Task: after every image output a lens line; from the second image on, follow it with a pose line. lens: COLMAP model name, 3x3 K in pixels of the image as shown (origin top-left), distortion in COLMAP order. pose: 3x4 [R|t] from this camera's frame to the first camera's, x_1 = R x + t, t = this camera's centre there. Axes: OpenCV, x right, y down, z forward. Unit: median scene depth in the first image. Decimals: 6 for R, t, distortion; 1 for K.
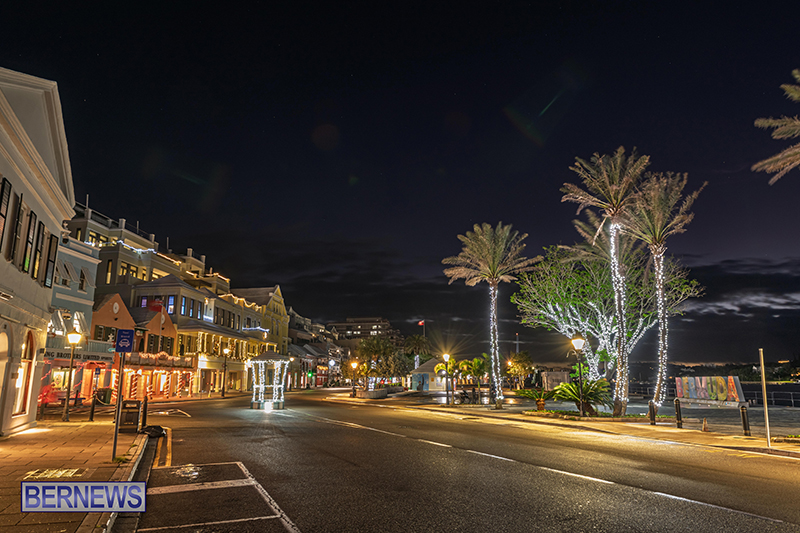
lens RADIAL K [[544.3, 0, 400.0], [0, 544.3, 266.5], [0, 0, 1]] dist [0.003513, 0.000884]
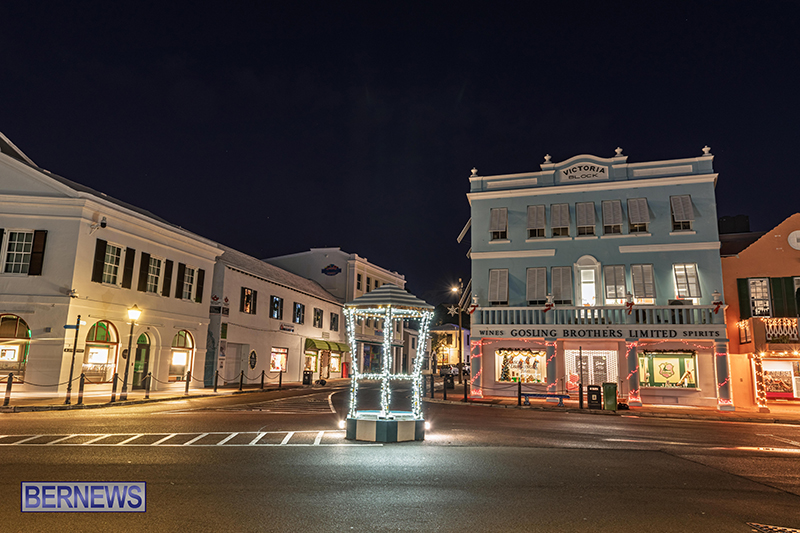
lens RADIAL K [[544.3, 0, 400.0], [0, 544.3, 266.5], [0, 0, 1]] dist [0.003513, 0.000884]
pose [[-0.262093, -0.184563, -0.947230, 0.068561], [0.176004, 0.955938, -0.234959, 0.125494], [0.948857, -0.228297, -0.218060, 0.586693]]
